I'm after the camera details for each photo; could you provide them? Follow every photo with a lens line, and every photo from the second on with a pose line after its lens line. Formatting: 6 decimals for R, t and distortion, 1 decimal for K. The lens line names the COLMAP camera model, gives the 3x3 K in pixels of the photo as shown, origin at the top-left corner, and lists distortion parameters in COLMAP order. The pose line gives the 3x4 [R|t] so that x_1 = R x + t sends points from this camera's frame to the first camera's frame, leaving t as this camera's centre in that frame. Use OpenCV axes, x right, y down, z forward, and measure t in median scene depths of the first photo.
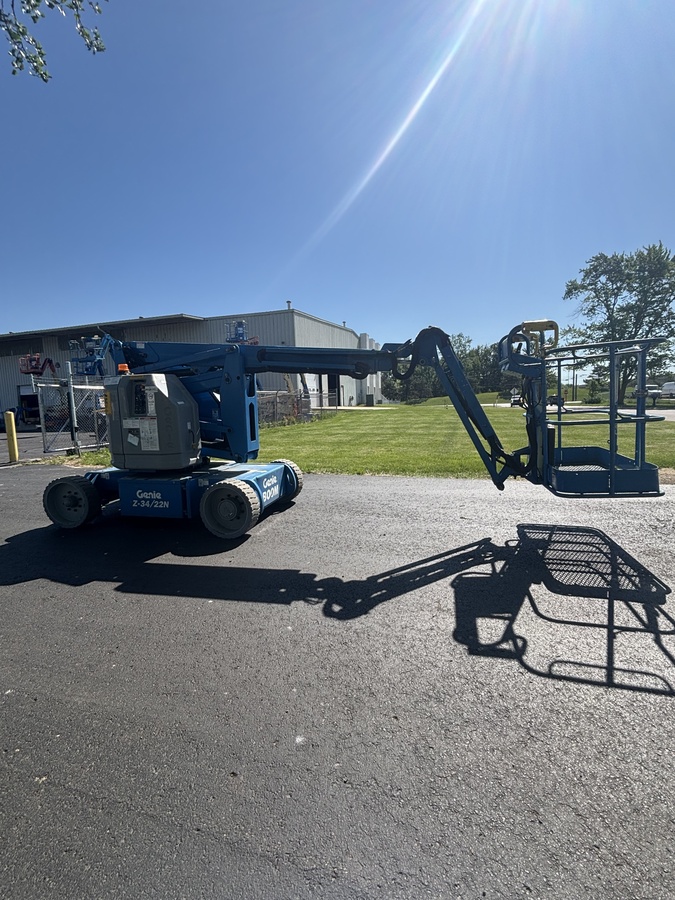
lens RADIAL K [[407.9, 0, 340.8], [0, 407.9, 444.9], [0, 0, 1]] dist [-0.006479, -0.000609]
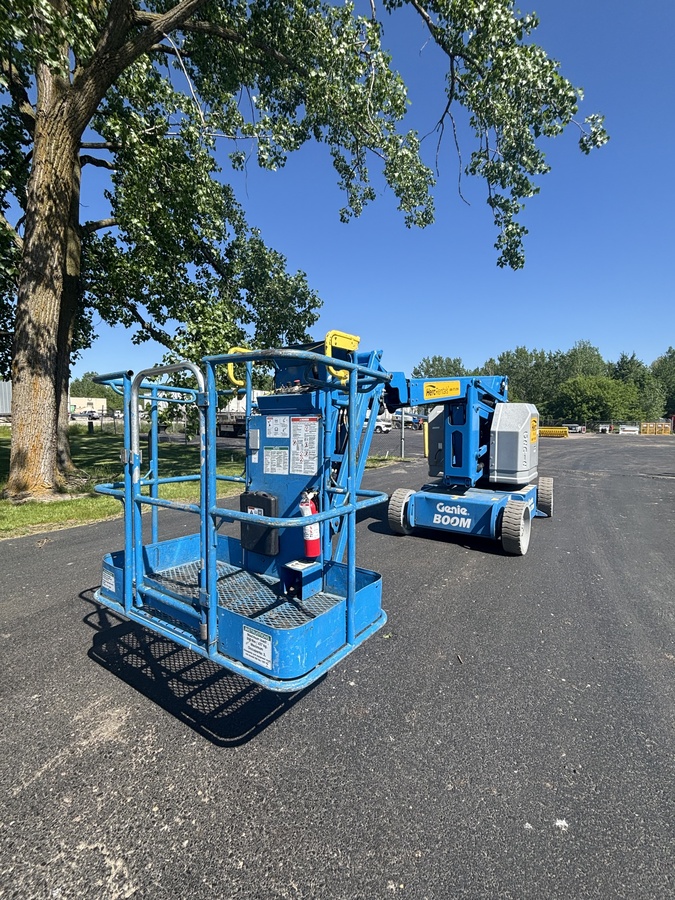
lens RADIAL K [[407.9, 0, 340.8], [0, 407.9, 444.9], [0, 0, 1]] dist [-0.006479, -0.000609]
pose [[-0.353196, 0.093627, -0.930853, 0.832471], [-0.089377, 0.987052, 0.133193, -0.174333], [0.931270, 0.130240, -0.340255, 1.045343]]
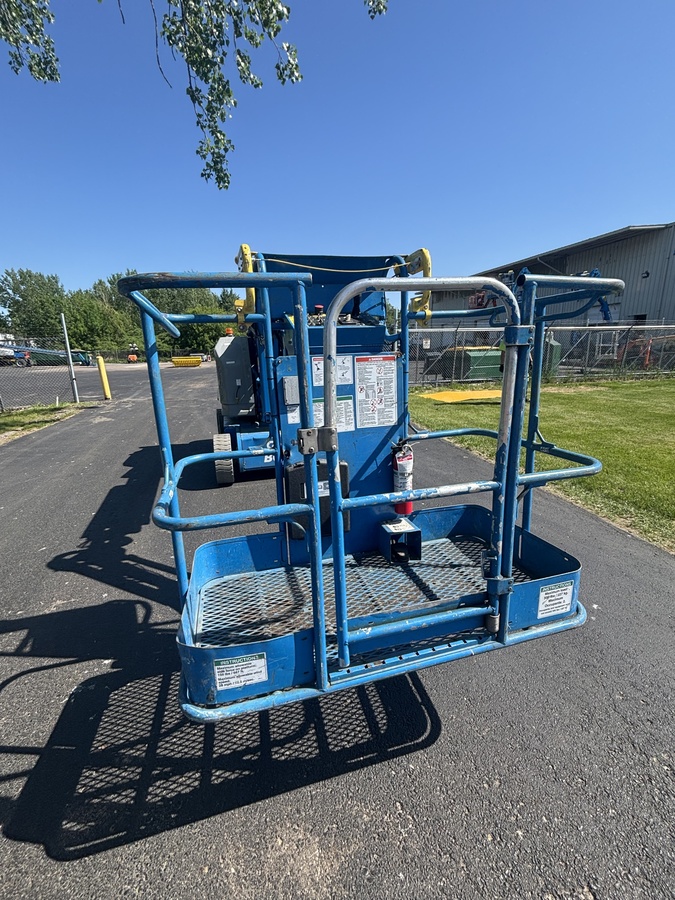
lens RADIAL K [[402.2, 0, 346.8], [0, 402.2, 446.3], [0, 0, 1]] dist [-0.002847, -0.000032]
pose [[0.502662, 0.234430, -0.832090, 0.723448], [-0.090144, 0.971495, 0.219250, -0.136960], [0.859770, -0.035201, 0.509466, 0.615458]]
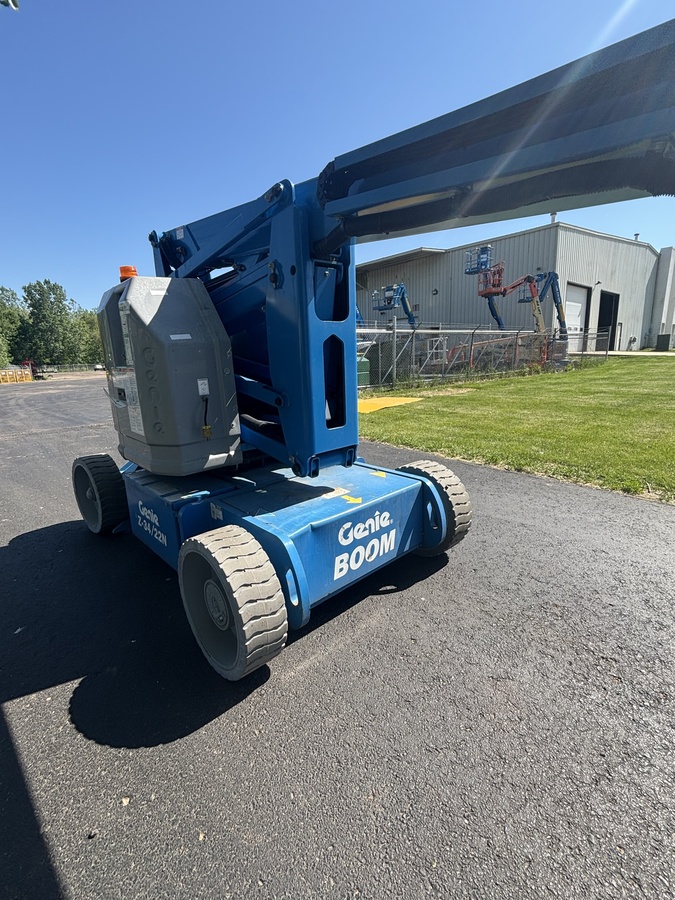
lens RADIAL K [[407.9, 0, 340.8], [0, 407.9, 444.9], [0, 0, 1]] dist [-0.006479, -0.000609]
pose [[0.834880, 0.121678, -0.536814, 0.019736], [-0.050246, 0.988036, 0.145811, -0.052750], [0.548133, -0.094762, 0.831005, 0.631271]]
